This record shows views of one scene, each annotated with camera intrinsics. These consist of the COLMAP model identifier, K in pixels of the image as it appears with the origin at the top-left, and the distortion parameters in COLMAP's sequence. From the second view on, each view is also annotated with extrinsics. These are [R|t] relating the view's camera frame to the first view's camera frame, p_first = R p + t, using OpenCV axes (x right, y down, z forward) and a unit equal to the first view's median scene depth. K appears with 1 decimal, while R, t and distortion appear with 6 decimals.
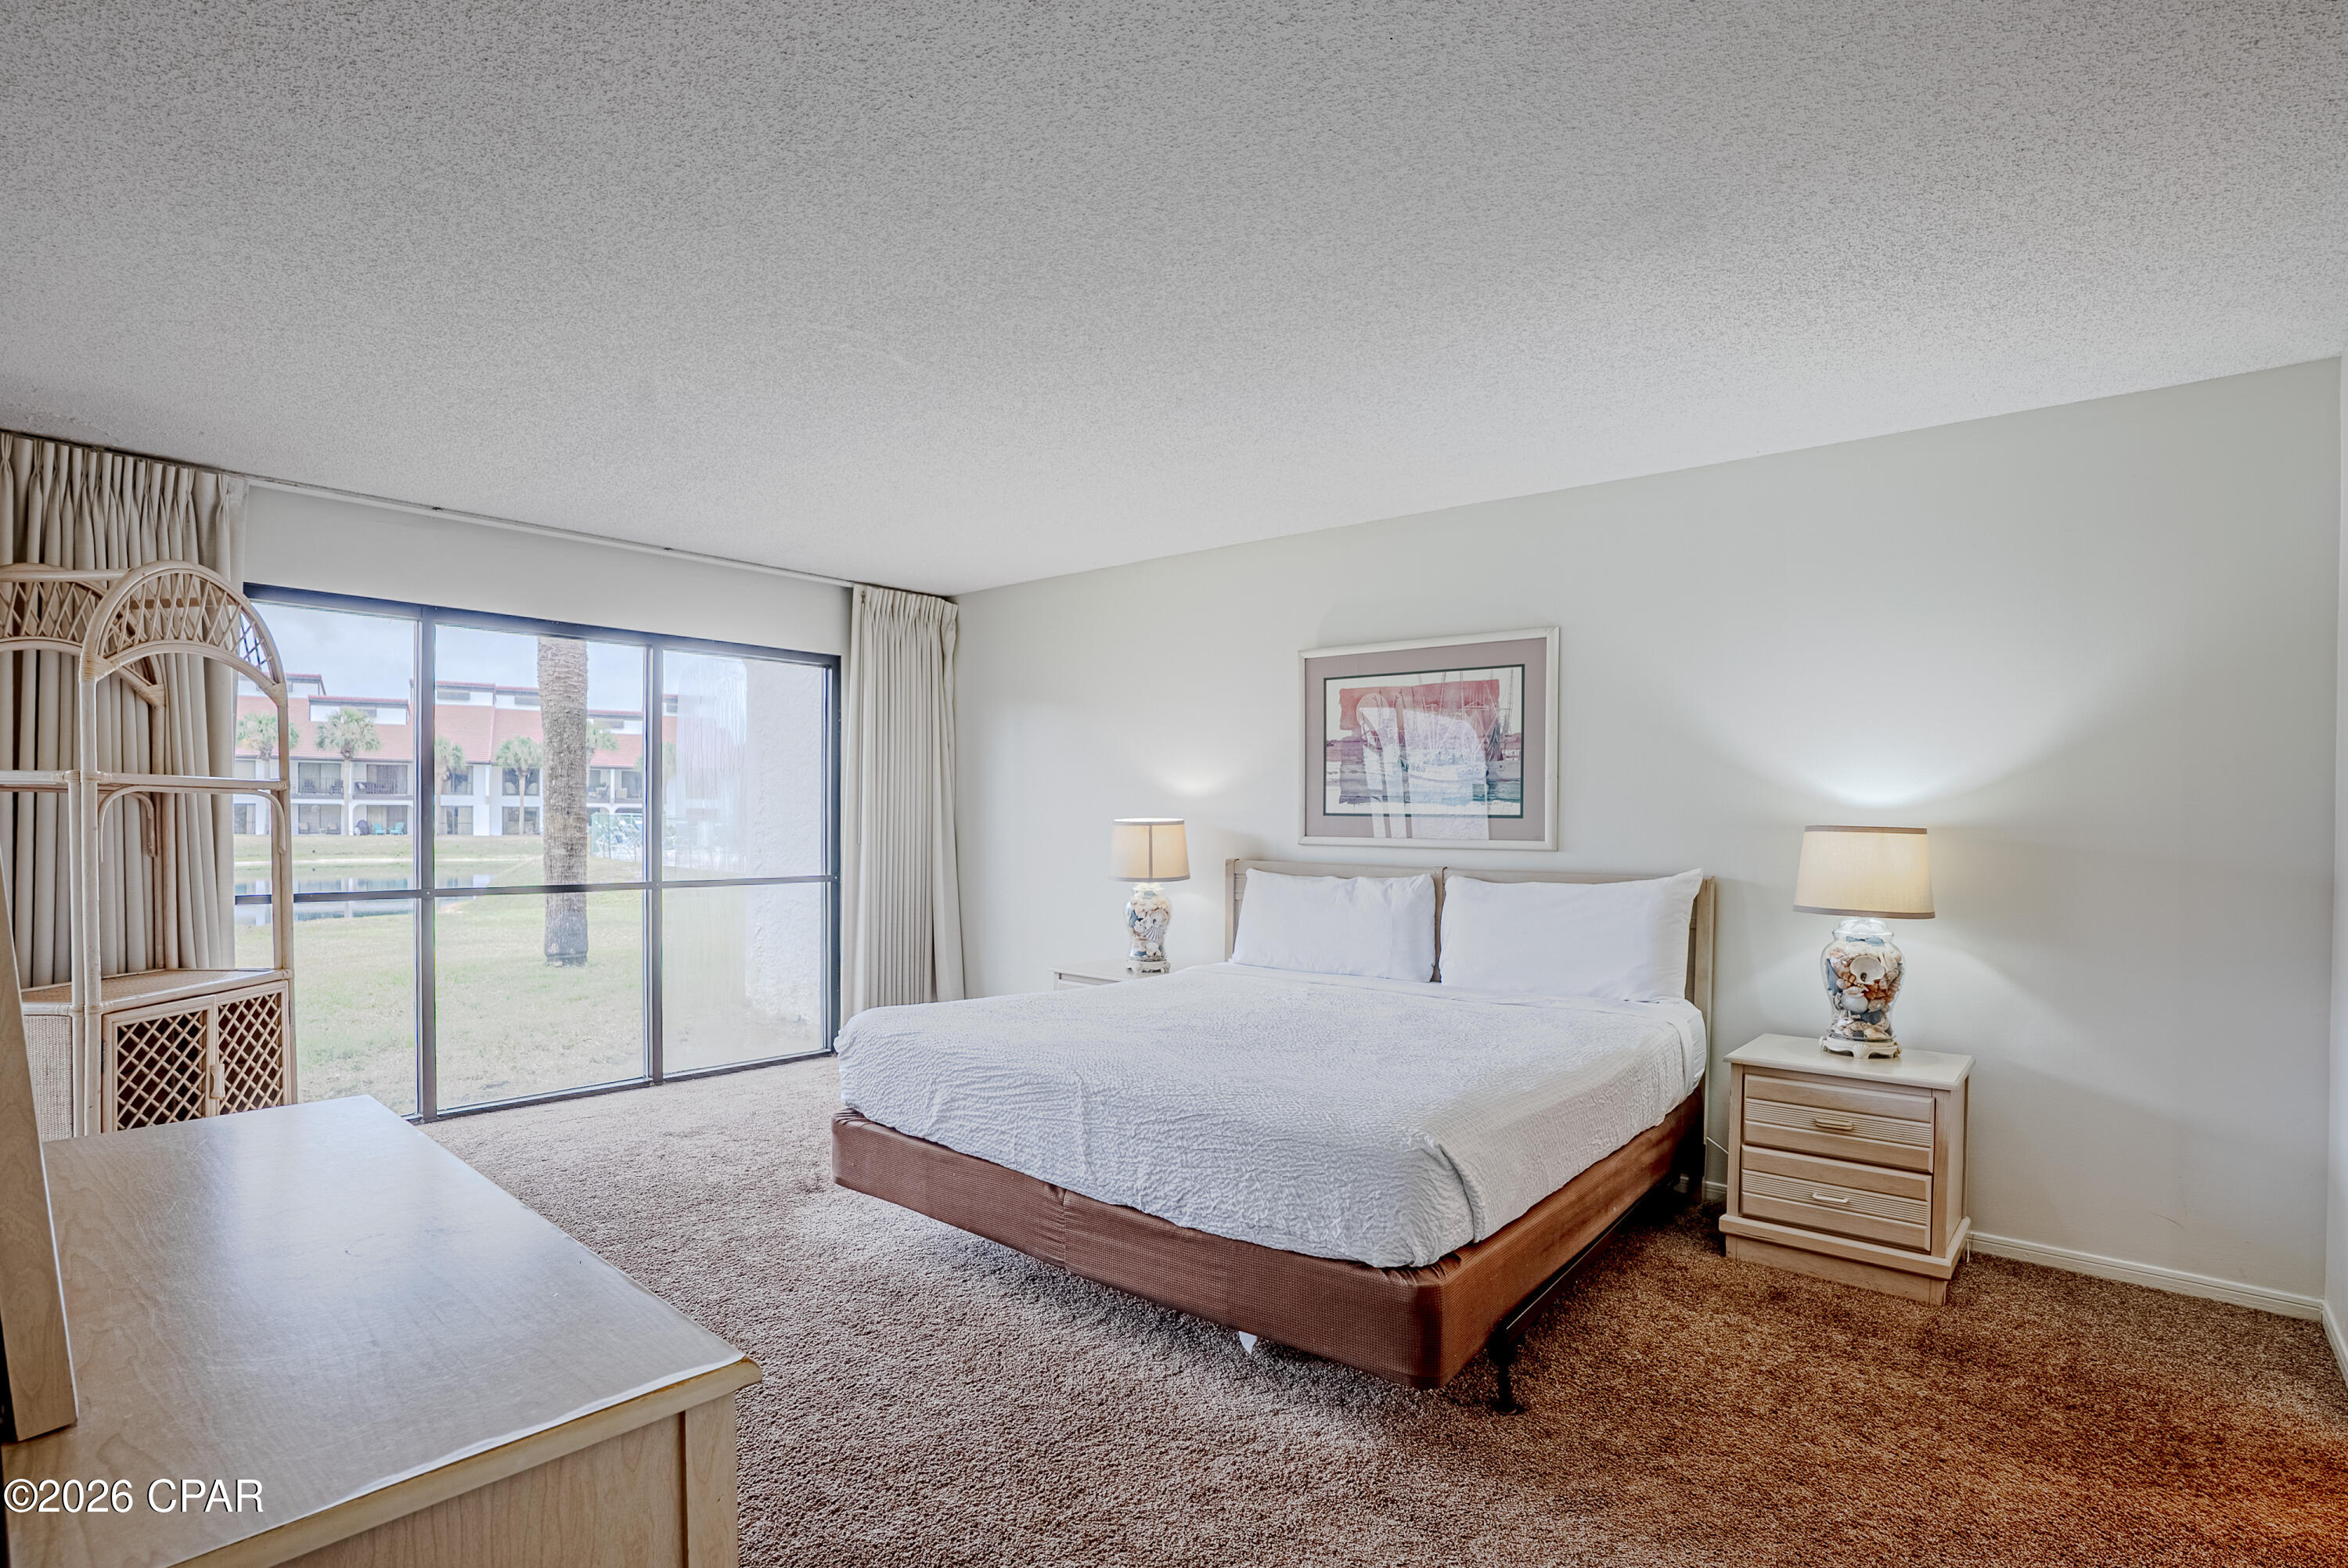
lens RADIAL K [[1183.7, 0, 1125.7], [0, 1183.7, 822.3], [0, 0, 1]] dist [-0.072034, 0.041768]
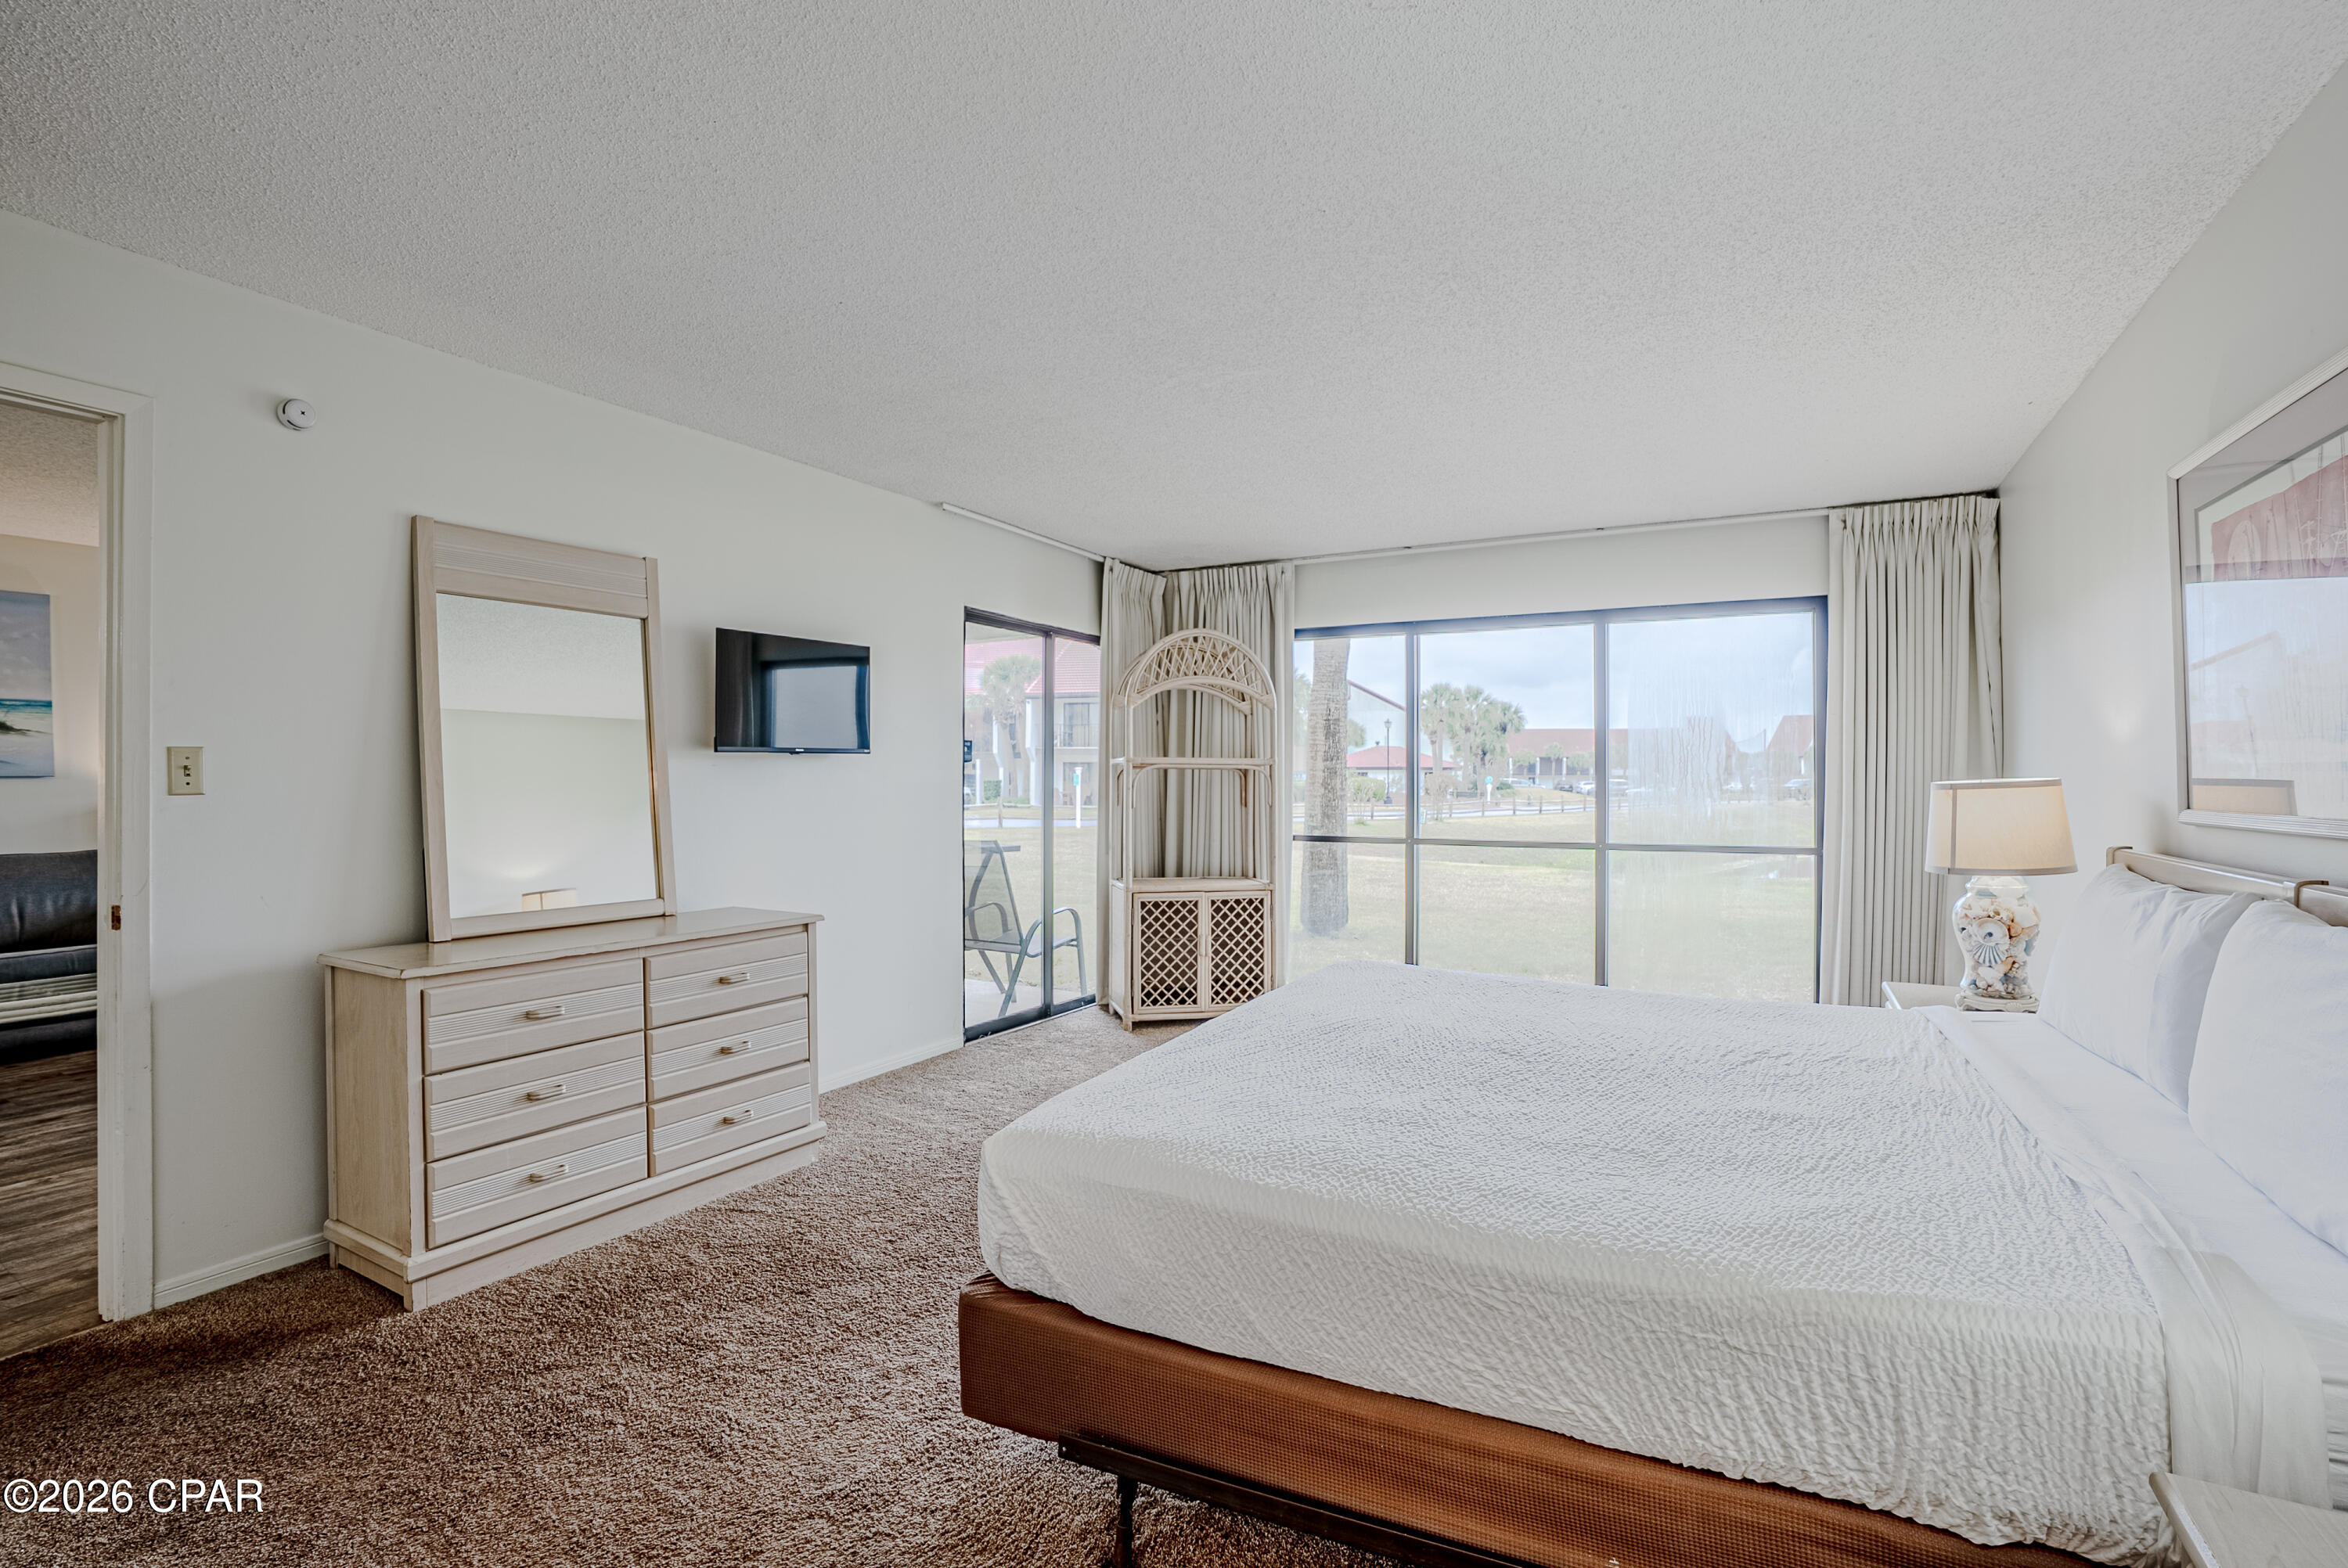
lens RADIAL K [[1093.3, 0, 1174.0], [0, 1093.3, 784.0], [0, 0, 1]] dist [-0.076350, 0.034366]
pose [[0.223745, -0.005390, -0.974633, 0.574321], [-0.003654, 0.999973, -0.006369, 0.006291], [0.974641, 0.004986, 0.223719, 0.495134]]
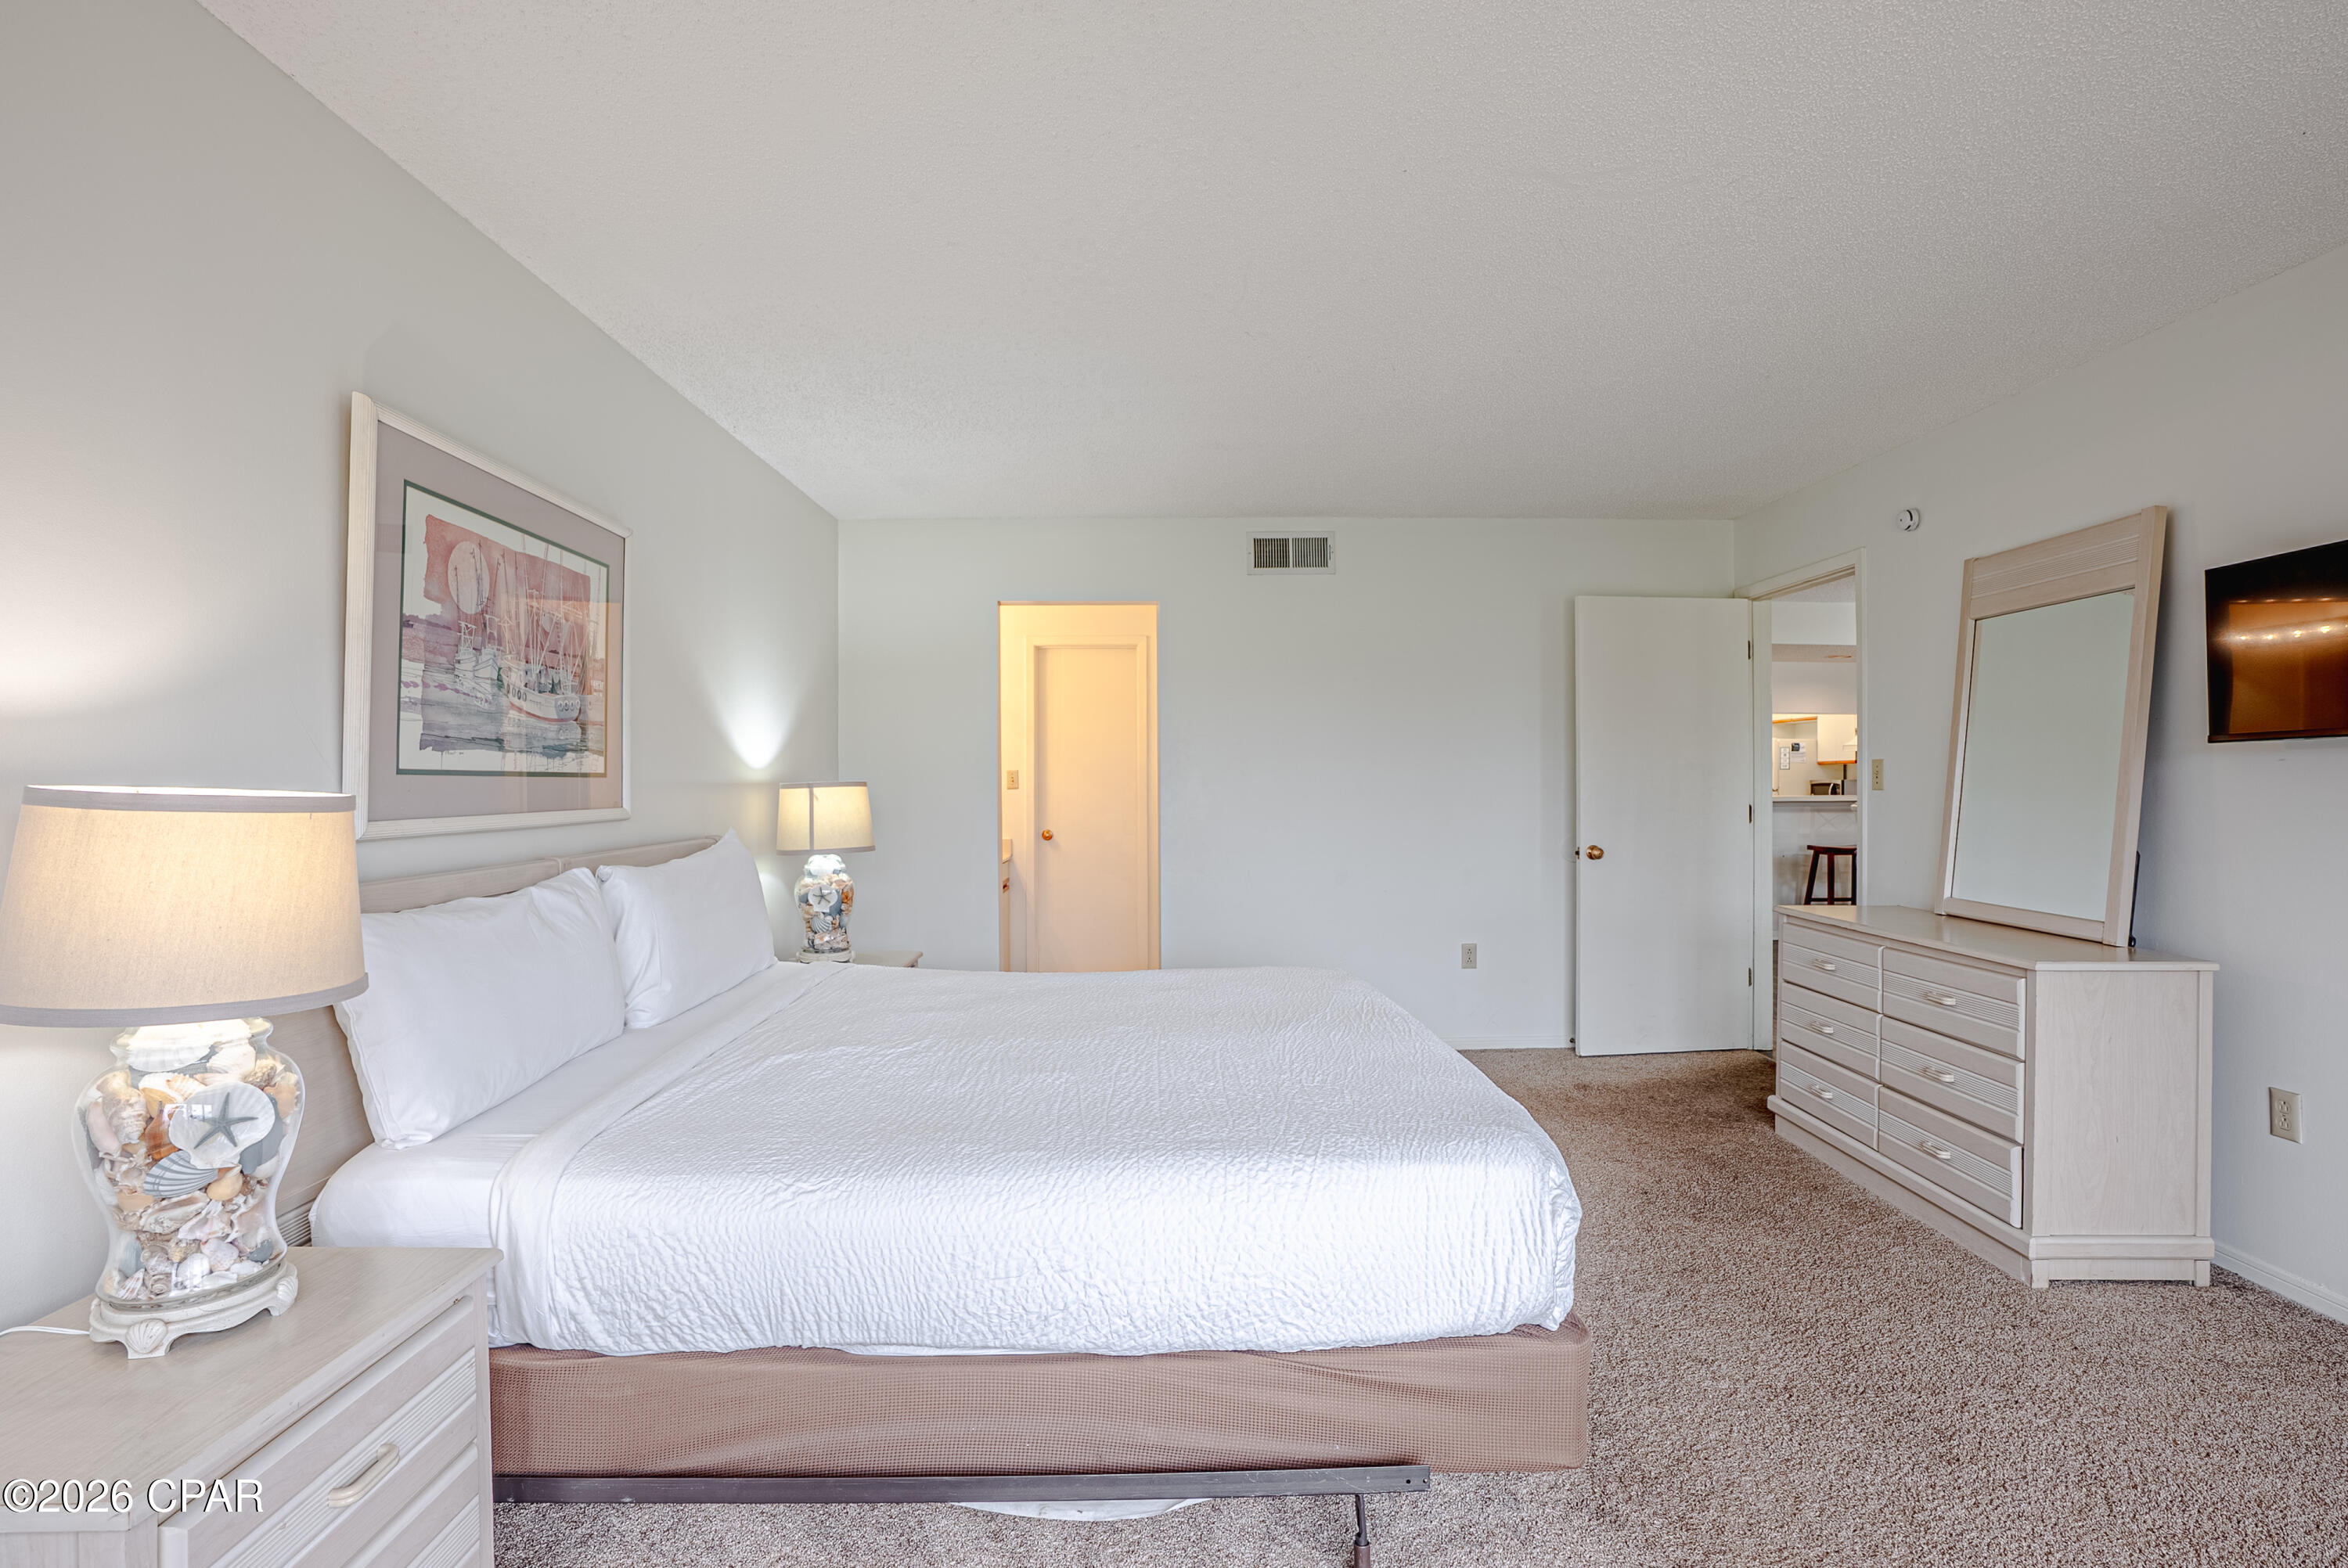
lens RADIAL K [[1093.3, 0, 1174.0], [0, 1093.3, 784.0], [0, 0, 1]] dist [-0.076350, 0.034366]
pose [[-0.671318, -0.011559, 0.741079, -0.380875], [0.000349, 0.999873, 0.015912, -0.009728], [-0.741169, 0.010940, -0.671229, 1.168041]]
